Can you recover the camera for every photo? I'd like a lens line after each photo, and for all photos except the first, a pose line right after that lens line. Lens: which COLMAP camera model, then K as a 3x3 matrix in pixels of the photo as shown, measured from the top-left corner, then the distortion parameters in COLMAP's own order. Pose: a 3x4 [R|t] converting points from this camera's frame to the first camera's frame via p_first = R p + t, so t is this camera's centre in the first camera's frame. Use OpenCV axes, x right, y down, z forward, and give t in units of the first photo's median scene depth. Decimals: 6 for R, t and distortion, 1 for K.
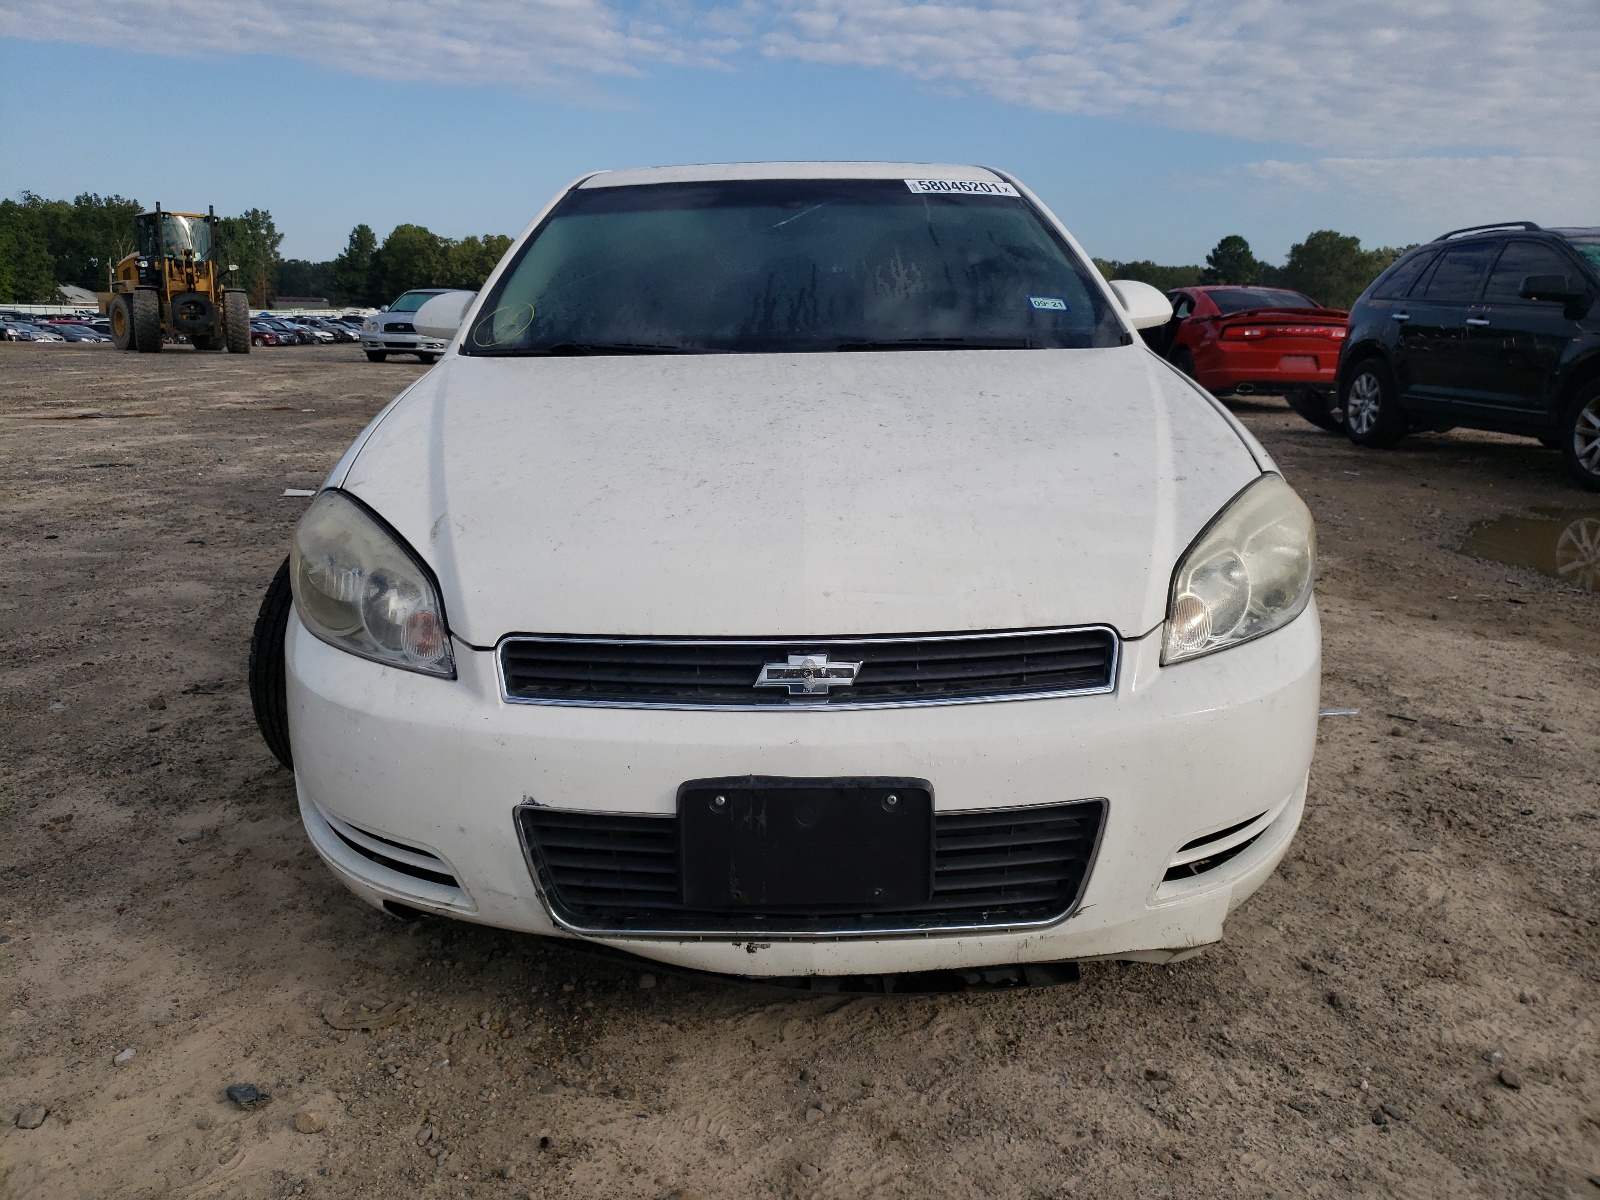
lens RADIAL K [[1217.4, 0, 799.2], [0, 1217.4, 629.8], [0, 0, 1]] dist [0.005664, -0.001666]
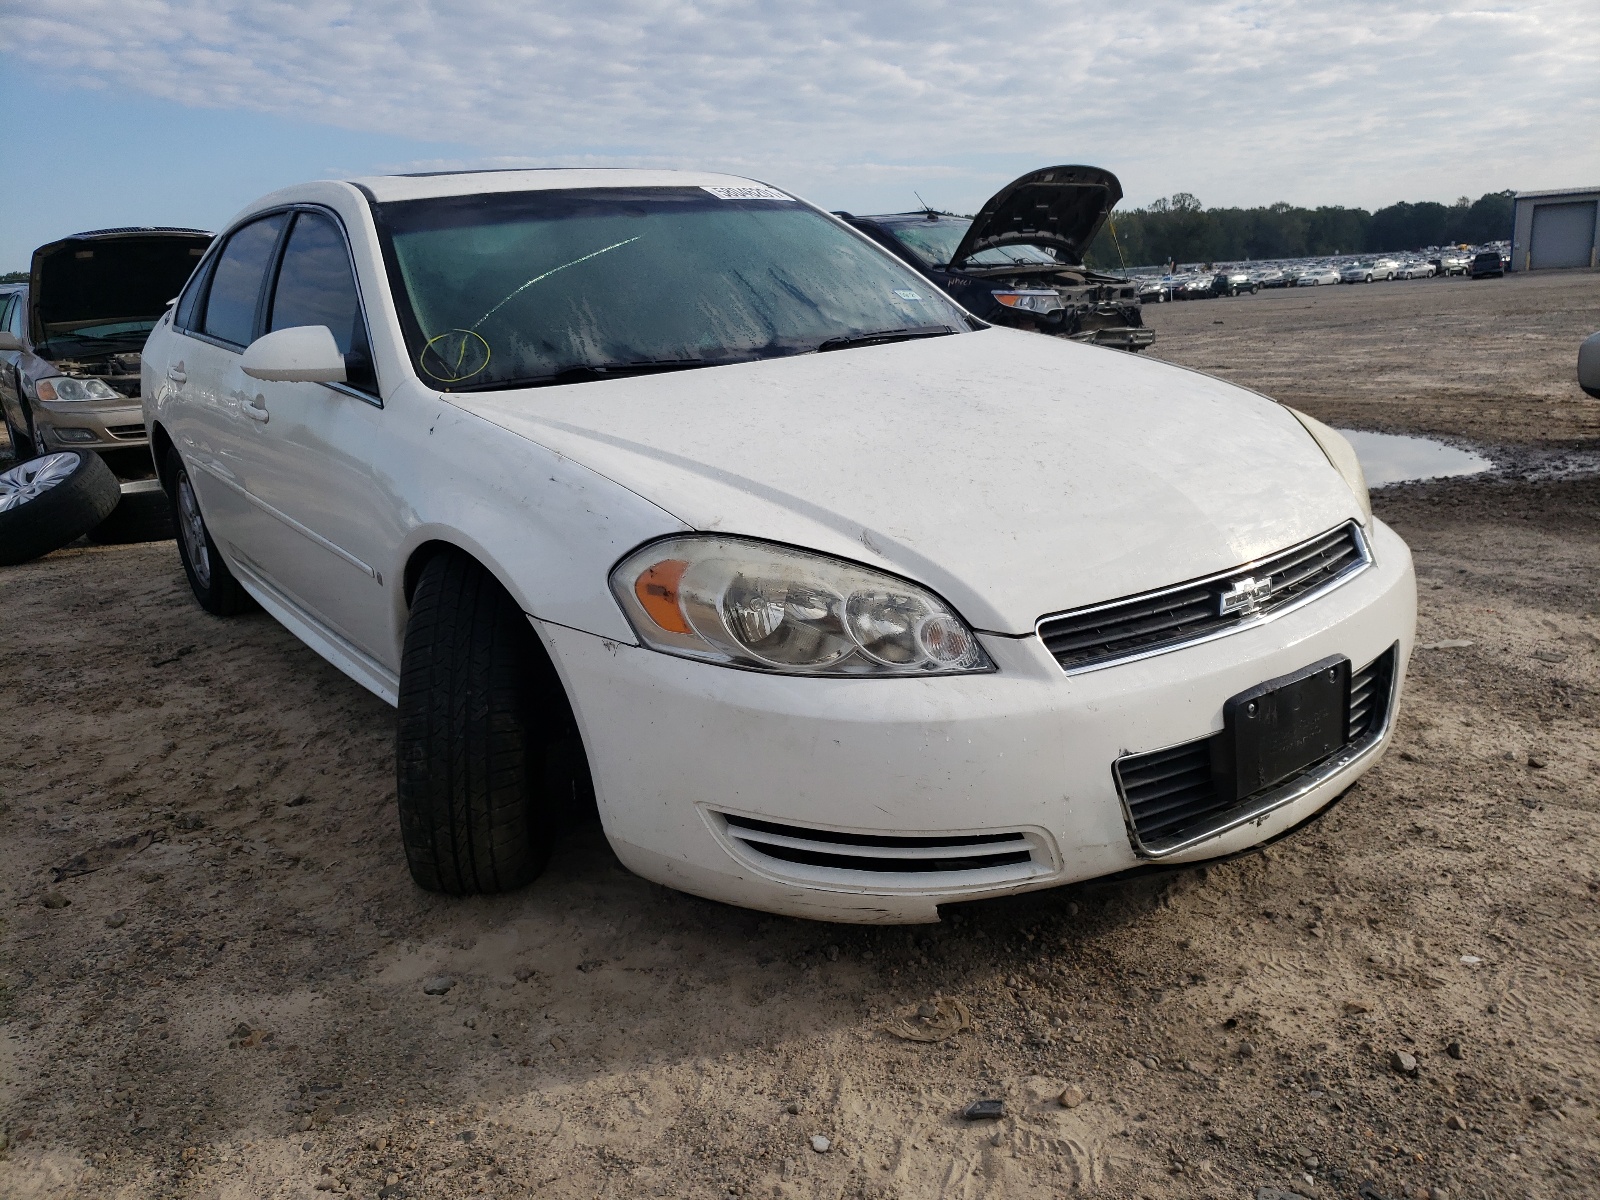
lens RADIAL K [[1209.0, 0, 800.0], [0, 1209.0, 600.0], [0, 0, 1]] dist [-0.021828, 0.002604]
pose [[0.807913, -0.192220, 0.557071, -0.893246], [0.201197, 0.978478, 0.045834, -0.091926], [-0.553892, 0.075051, 0.829199, 0.194243]]
